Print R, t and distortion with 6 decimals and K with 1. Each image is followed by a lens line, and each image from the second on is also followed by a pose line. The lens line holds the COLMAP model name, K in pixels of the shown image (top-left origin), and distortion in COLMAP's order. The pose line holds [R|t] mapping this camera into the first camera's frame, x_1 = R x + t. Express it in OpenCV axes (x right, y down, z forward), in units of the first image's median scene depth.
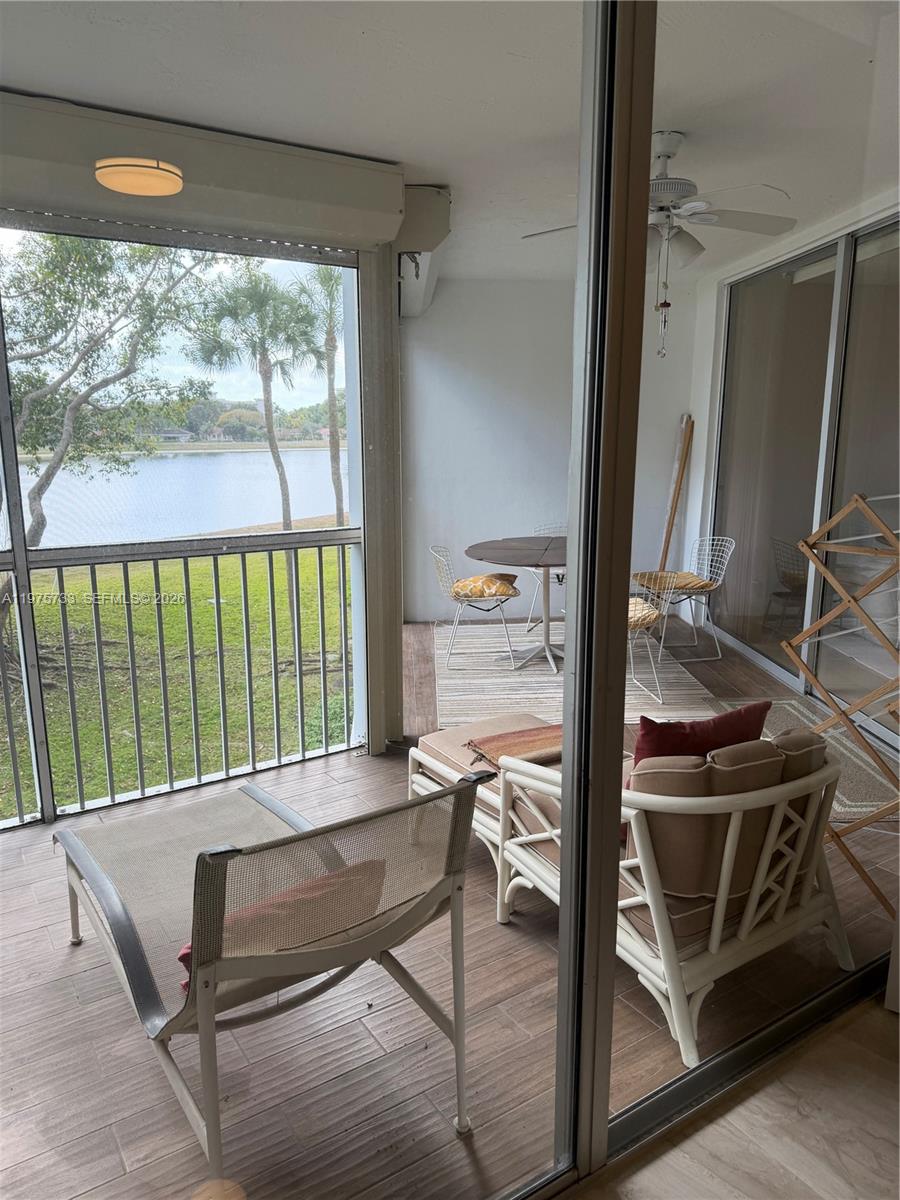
lens RADIAL K [[841.5, 0, 450.0], [0, 841.5, 600.0], [0, 0, 1]] dist [0.087866, -0.139742]
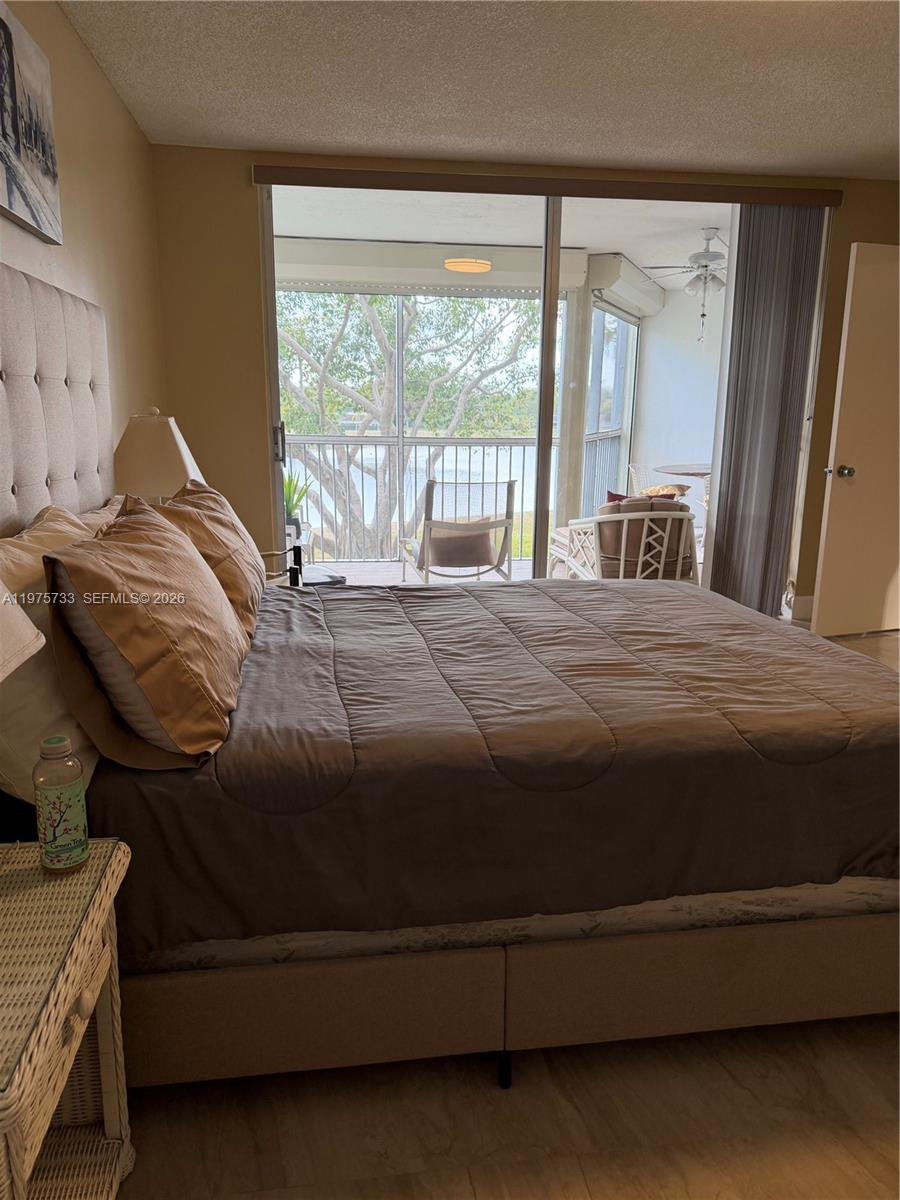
lens RADIAL K [[856.3, 0, 450.0], [0, 856.3, 600.0], [0, 0, 1]] dist [0.056465, -0.102097]
pose [[0.906169, 0.101642, -0.410520, 0.061572], [-0.097546, 0.994749, 0.030973, 0.030062], [0.411512, 0.011978, 0.911325, -0.104129]]
